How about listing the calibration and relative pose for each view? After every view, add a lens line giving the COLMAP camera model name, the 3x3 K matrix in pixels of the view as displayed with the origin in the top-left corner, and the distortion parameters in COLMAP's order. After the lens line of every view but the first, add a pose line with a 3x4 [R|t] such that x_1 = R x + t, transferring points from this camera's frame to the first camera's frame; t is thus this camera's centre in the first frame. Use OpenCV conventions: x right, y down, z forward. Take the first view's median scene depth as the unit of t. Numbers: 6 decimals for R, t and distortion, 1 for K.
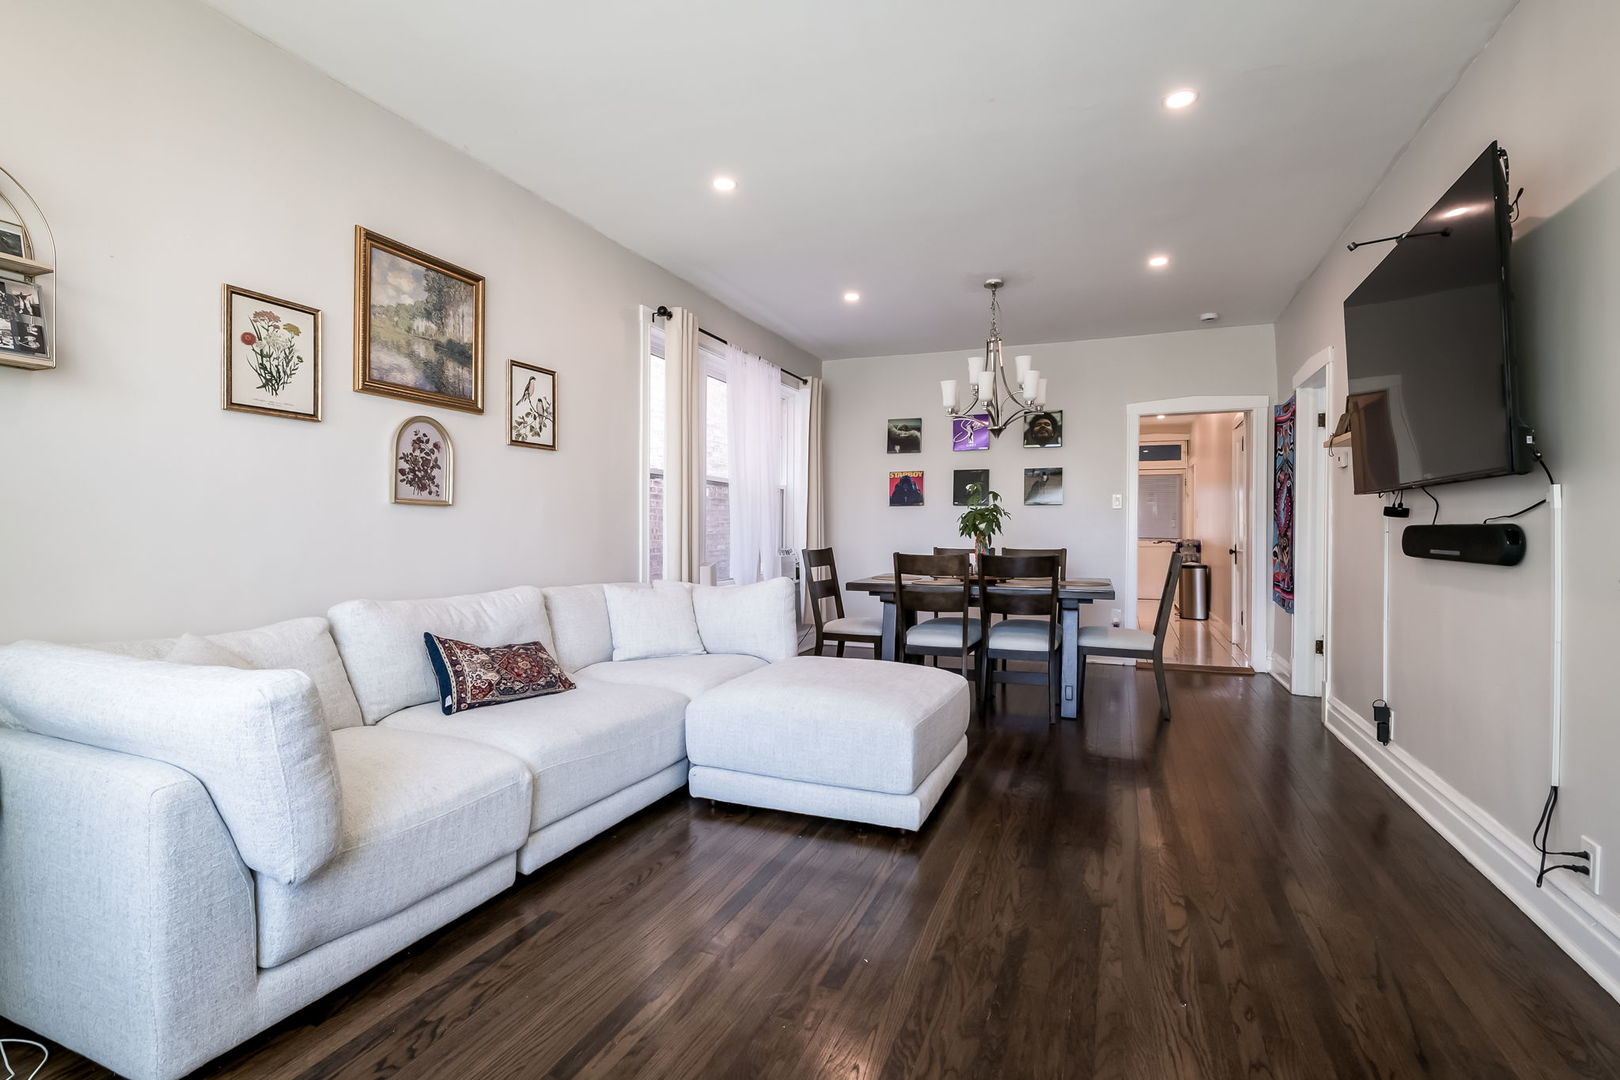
lens RADIAL K [[818.7, 0, 800.5], [0, 818.7, 538.3], [0, 0, 1]] dist [0.005073, -0.001661]
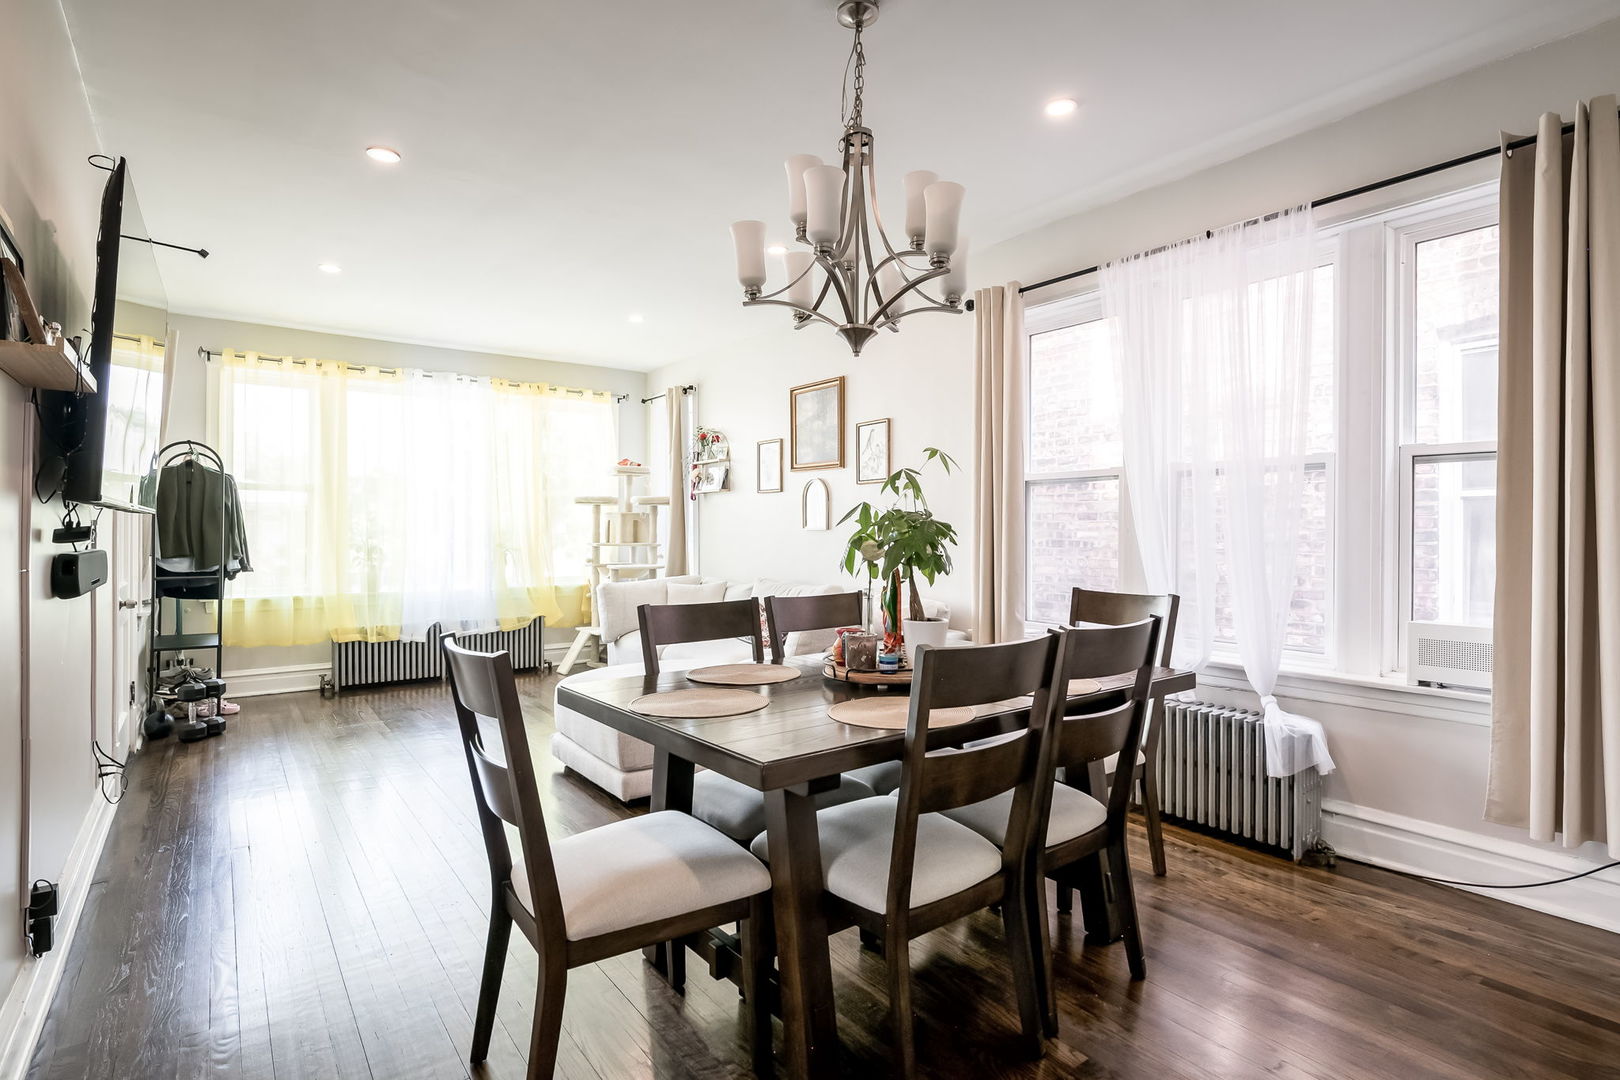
lens RADIAL K [[818.7, 0, 800.0], [0, 818.7, 528.8], [0, 0, 1]] dist [0.005073, -0.001661]
pose [[-0.547009, -0.001014, -0.837126, 0.482632], [-0.002096, 0.999998, 0.000158, -0.023599], [0.837124, 0.001841, -0.547010, 0.946704]]
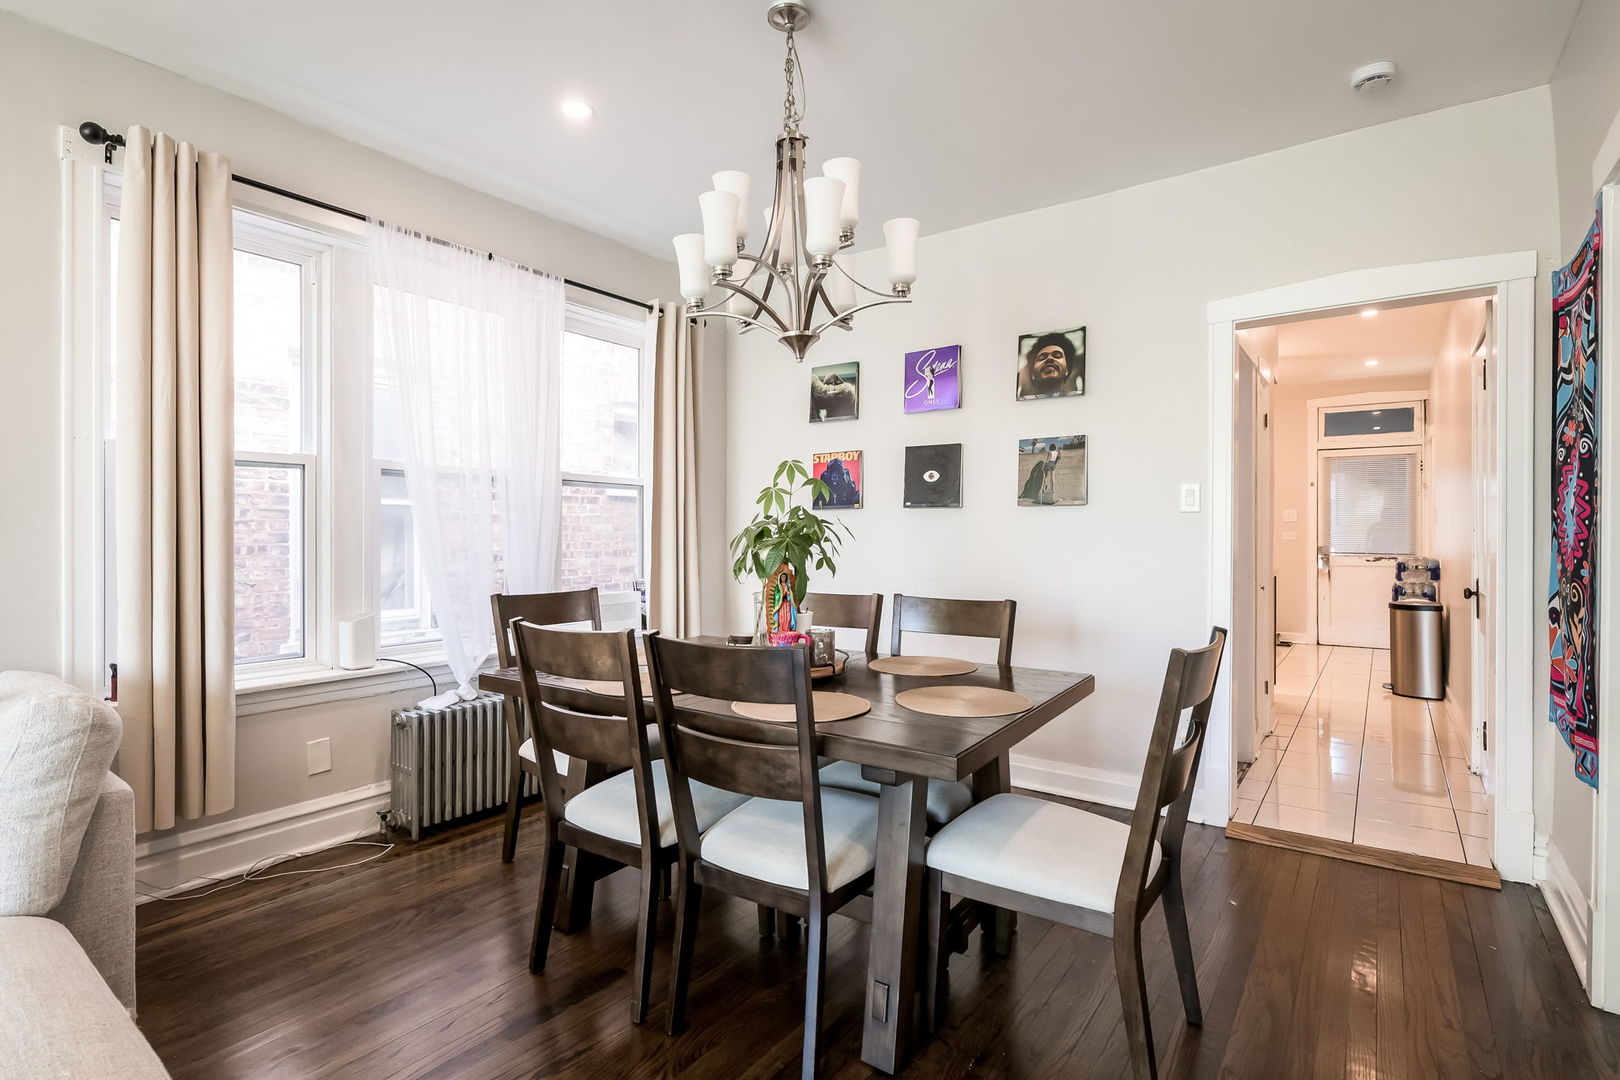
lens RADIAL K [[818.7, 0, 823.3], [0, 818.7, 537.4], [0, 0, 1]] dist [0.005073, -0.001661]
pose [[0.970990, -0.002103, -0.239110, 0.277893], [0.001104, 0.999990, -0.004312, -0.017607], [0.239116, 0.003923, 0.970983, 0.439947]]
